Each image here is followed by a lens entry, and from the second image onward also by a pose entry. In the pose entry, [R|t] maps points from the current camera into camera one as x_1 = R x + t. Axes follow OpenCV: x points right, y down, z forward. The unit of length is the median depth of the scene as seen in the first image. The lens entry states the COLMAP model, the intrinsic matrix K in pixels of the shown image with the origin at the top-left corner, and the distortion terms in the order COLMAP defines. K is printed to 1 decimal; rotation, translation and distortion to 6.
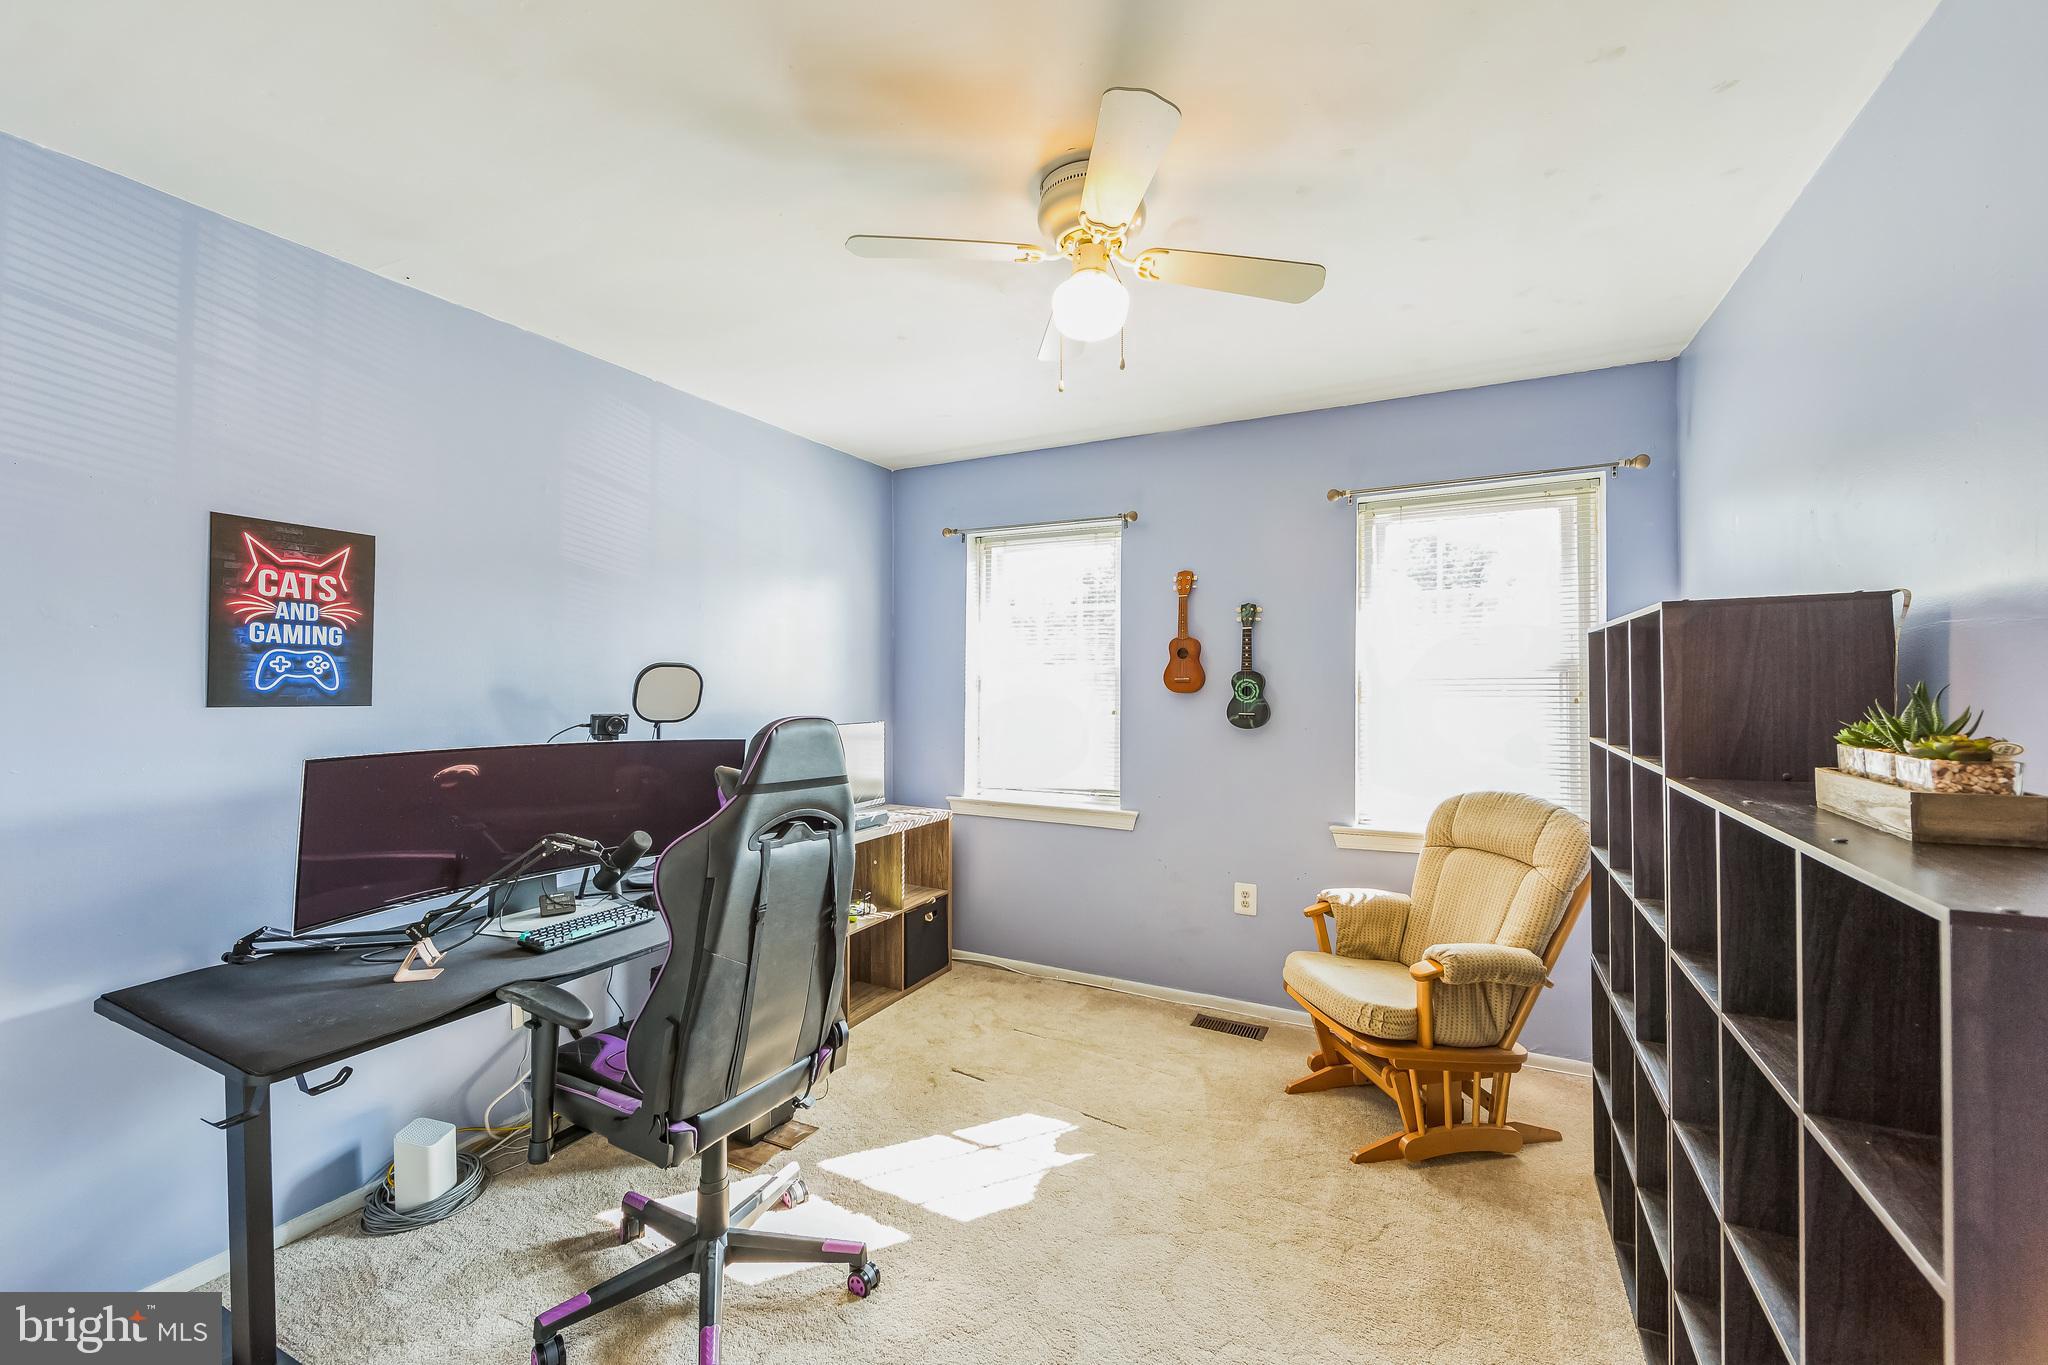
lens RADIAL K [[808.1, 0, 1020.4], [0, 808.1, 674.2], [0, 0, 1]] dist [-0.001640, -0.001349]
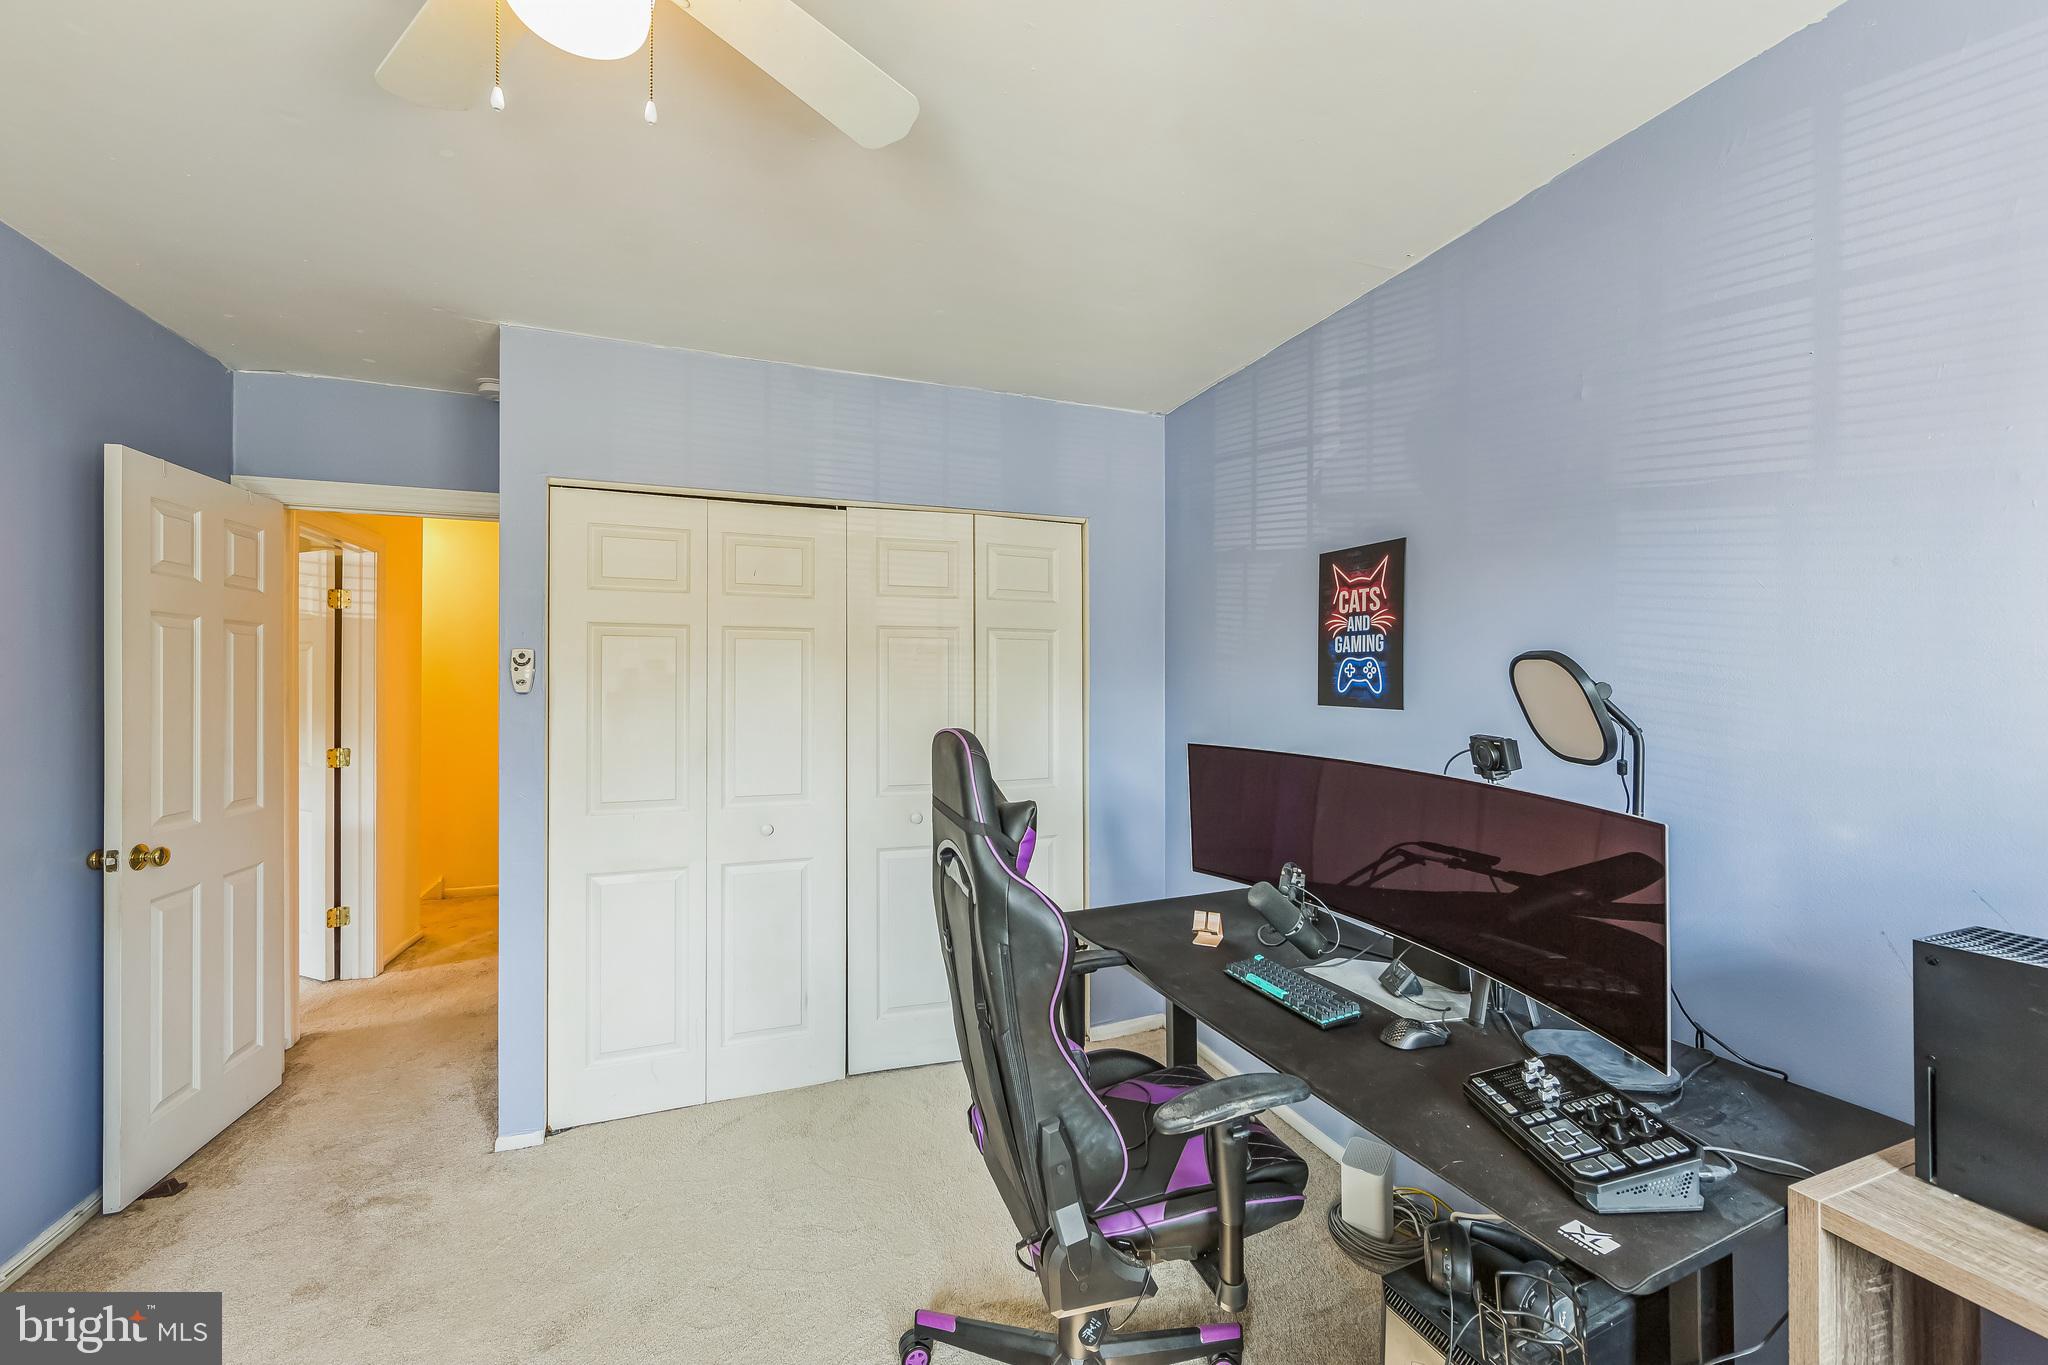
lens RADIAL K [[808.1, 0, 1031.0], [0, 808.1, 686.2], [0, 0, 1]] dist [-0.001640, -0.001349]
pose [[-0.673329, 0.002038, -0.739340, 0.247445], [0.006817, 0.999971, -0.003452, 0.010929], [0.739311, -0.007365, -0.673323, 1.411272]]
